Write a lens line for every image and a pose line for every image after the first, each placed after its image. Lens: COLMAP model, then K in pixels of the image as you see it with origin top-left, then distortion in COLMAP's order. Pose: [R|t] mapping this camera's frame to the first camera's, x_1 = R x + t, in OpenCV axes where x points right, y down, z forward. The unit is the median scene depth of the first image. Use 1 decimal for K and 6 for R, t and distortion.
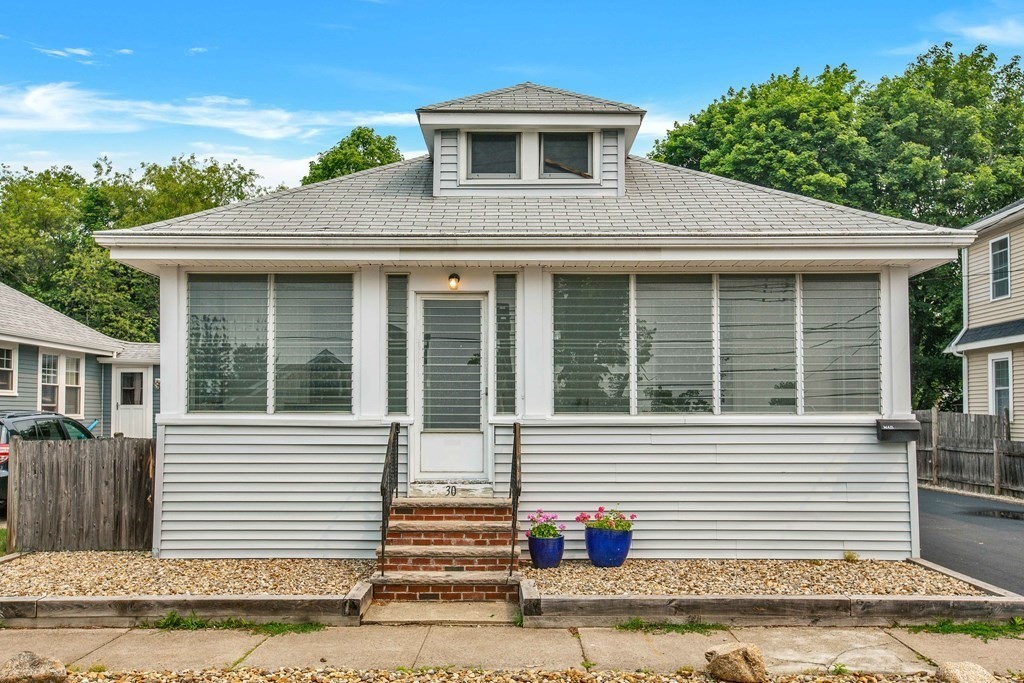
lens RADIAL K [[859.1, 0, 511.0], [0, 859.1, 394.7], [0, 0, 1]] dist [0.019634, 0.022045]
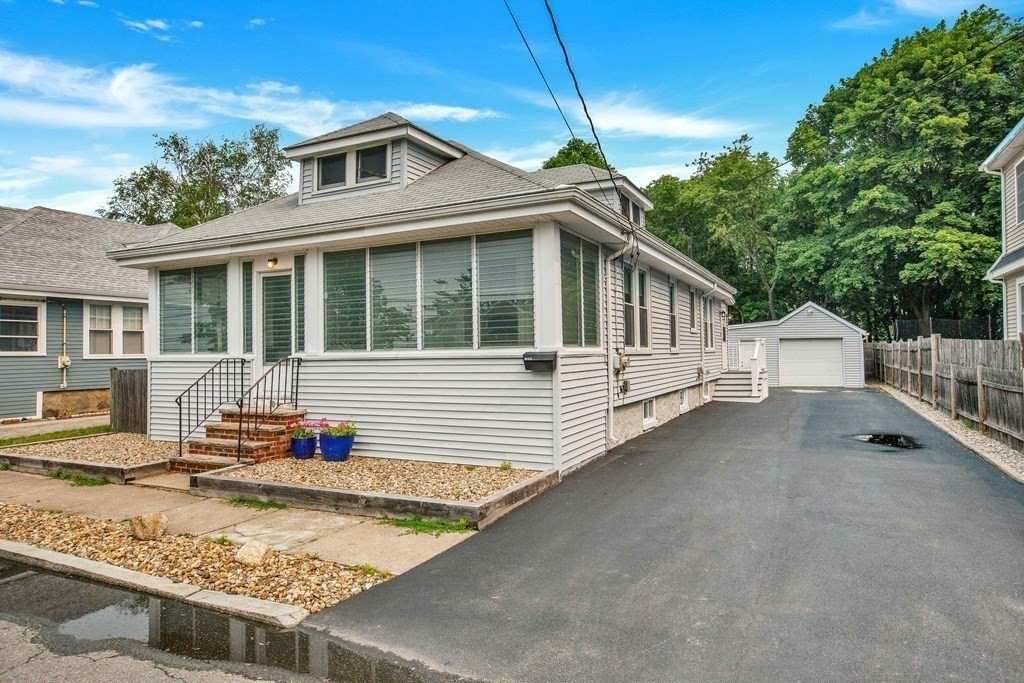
lens RADIAL K [[634.5, 0, 510.6], [0, 634.5, 341.2], [0, 0, 1]] dist [-0.006324, 0.007286]
pose [[0.895786, -0.021274, -0.443976, 0.786004], [0.027631, 0.999587, 0.007852, 0.005682], [0.443625, -0.019301, 0.896004, 0.197328]]
